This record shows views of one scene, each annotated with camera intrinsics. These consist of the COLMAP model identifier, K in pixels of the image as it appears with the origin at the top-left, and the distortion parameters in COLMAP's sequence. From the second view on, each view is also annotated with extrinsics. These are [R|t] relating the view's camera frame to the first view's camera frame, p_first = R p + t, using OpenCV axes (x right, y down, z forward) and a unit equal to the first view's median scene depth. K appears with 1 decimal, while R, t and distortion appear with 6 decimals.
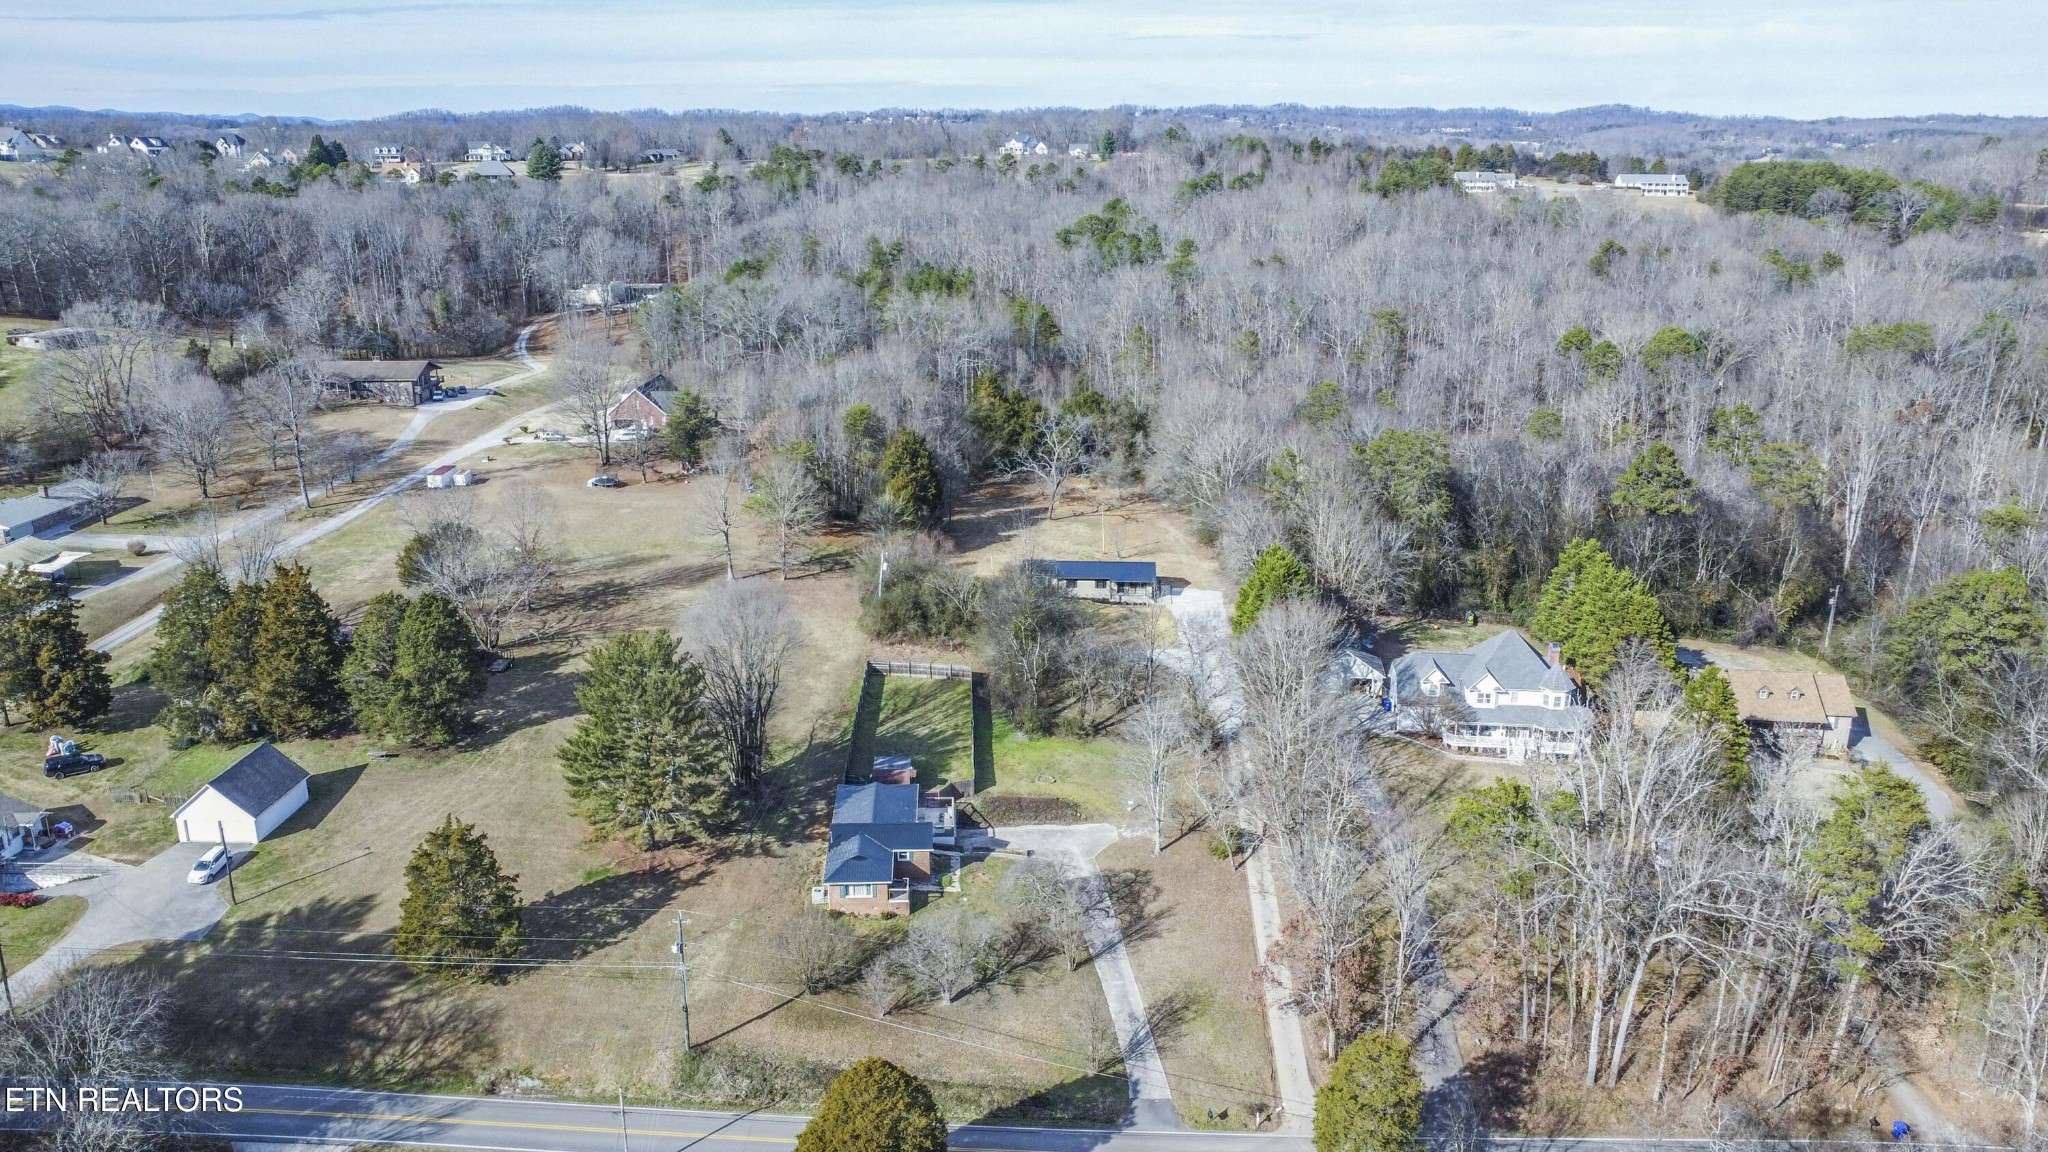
lens RADIAL K [[1676.3, 0, 1024.0], [0, 1676.3, 576.0], [0, 0, 1]] dist [-0.043920, 0.000712]
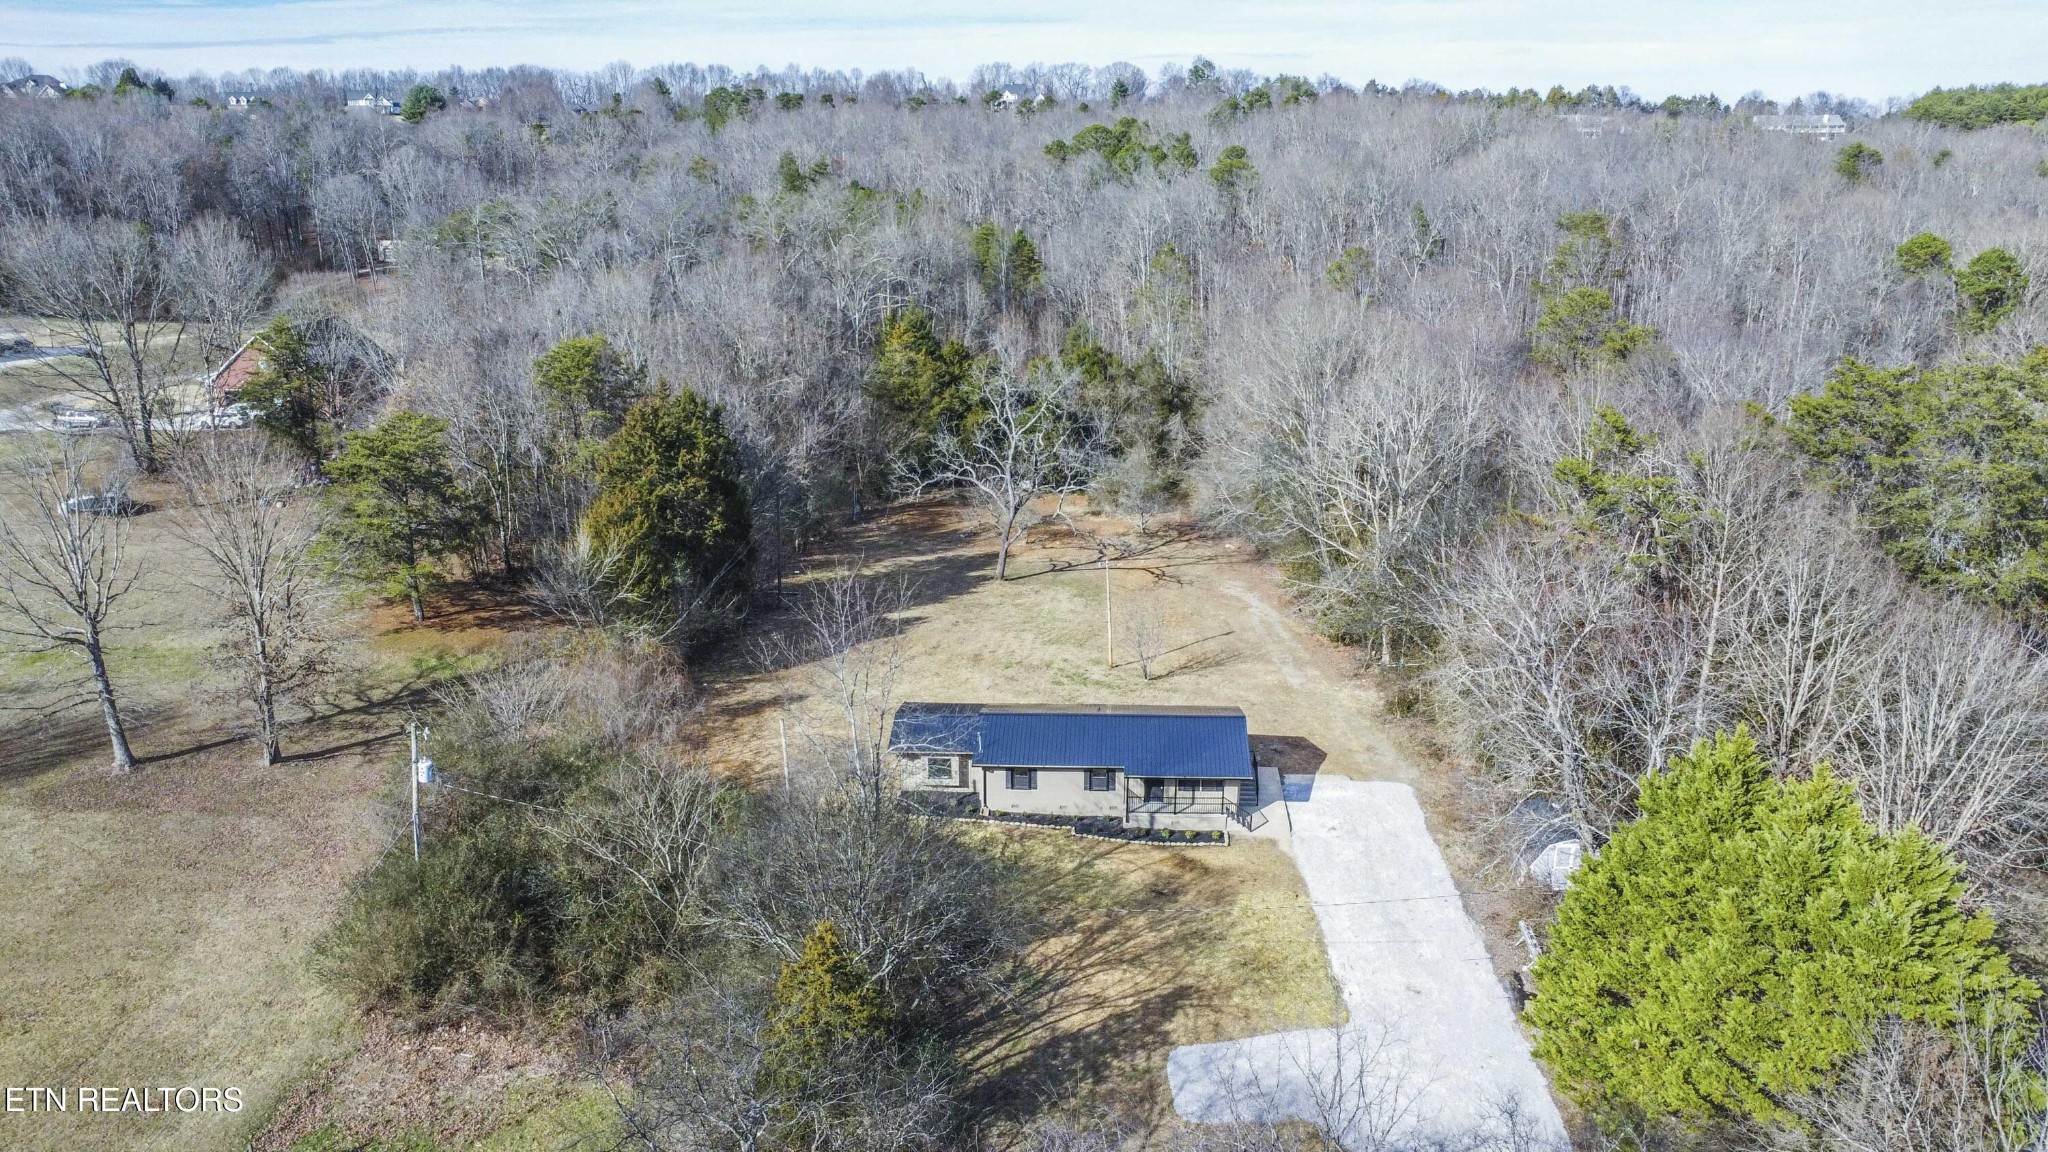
lens RADIAL K [[1676.3, 0, 1024.0], [0, 1676.3, 576.0], [0, 0, 1]] dist [-0.043920, 0.000712]
pose [[0.999953, -0.004069, -0.008779, 0.025053], [0.003977, 0.999937, -0.010501, -0.028112], [0.008821, 0.010466, 0.999906, 0.485143]]
